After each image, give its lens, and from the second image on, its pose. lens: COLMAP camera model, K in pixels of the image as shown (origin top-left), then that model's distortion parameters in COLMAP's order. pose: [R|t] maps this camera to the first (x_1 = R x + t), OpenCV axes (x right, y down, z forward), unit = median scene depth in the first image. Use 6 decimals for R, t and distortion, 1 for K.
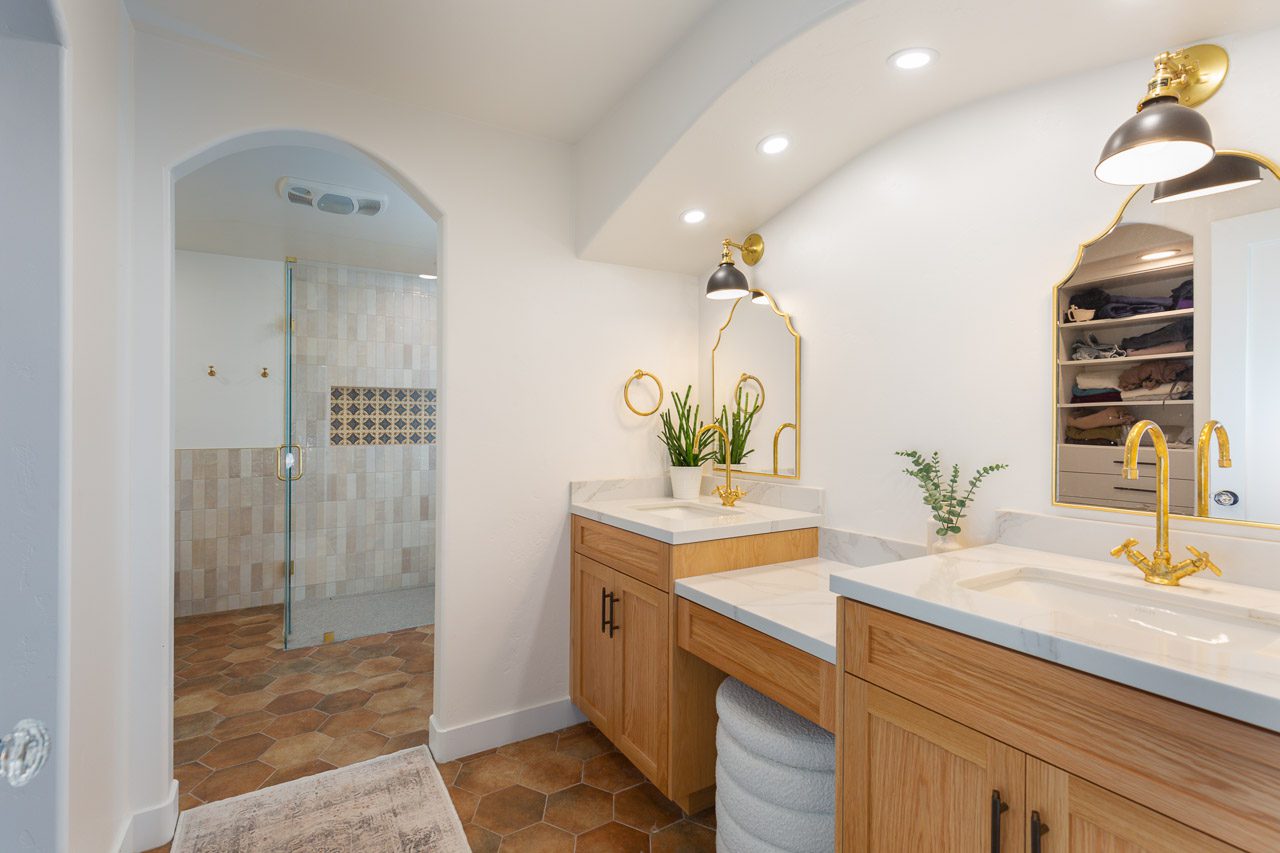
lens RADIAL K [[581.6, 0, 632.7], [0, 581.6, 437.7], [0, 0, 1]] dist [0.001252, 0.009940]
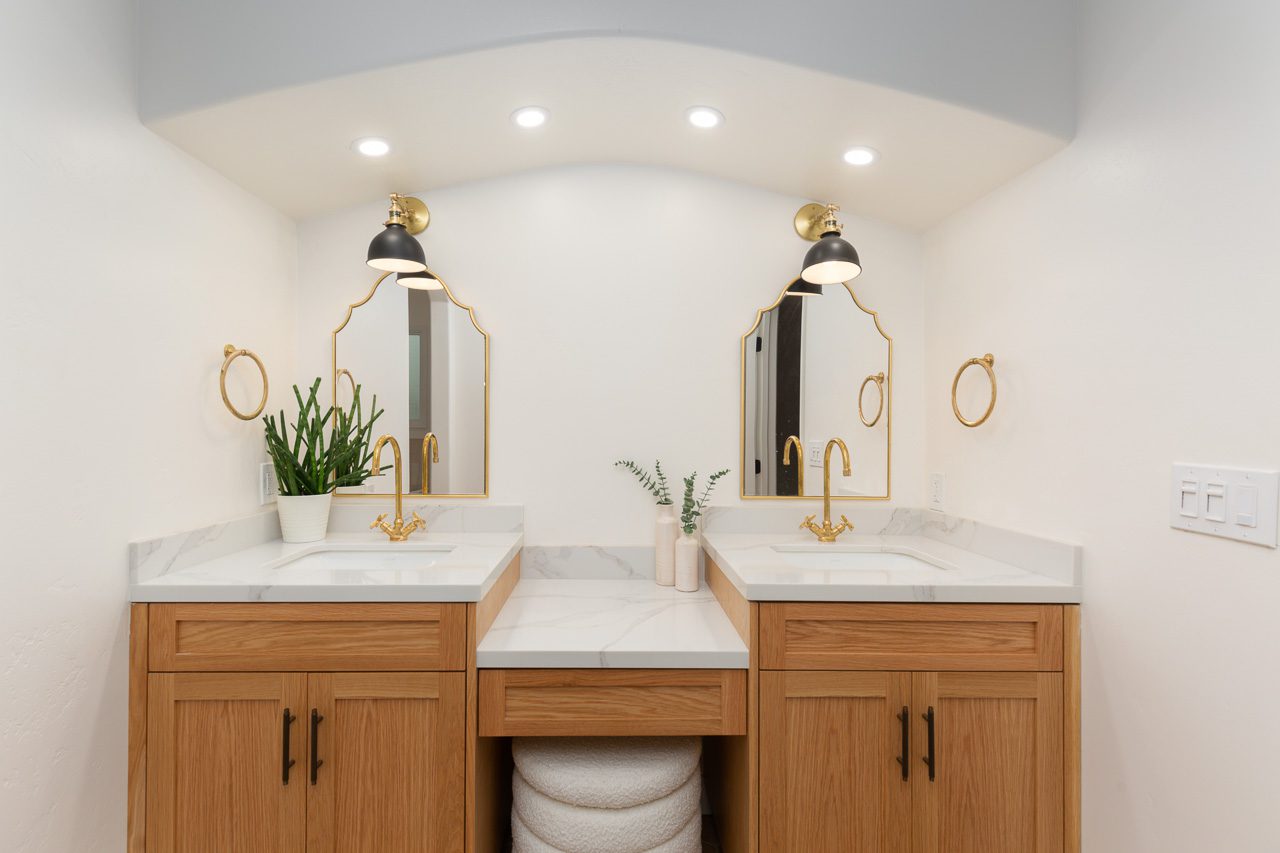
lens RADIAL K [[581.6, 0, 632.7], [0, 581.6, 437.7], [0, 0, 1]] dist [0.001252, 0.009940]
pose [[0.485624, -0.005120, 0.874153, -0.427914], [0.007704, 0.999969, 0.001576, -0.020956], [-0.874134, 0.005969, 0.485648, 0.420591]]
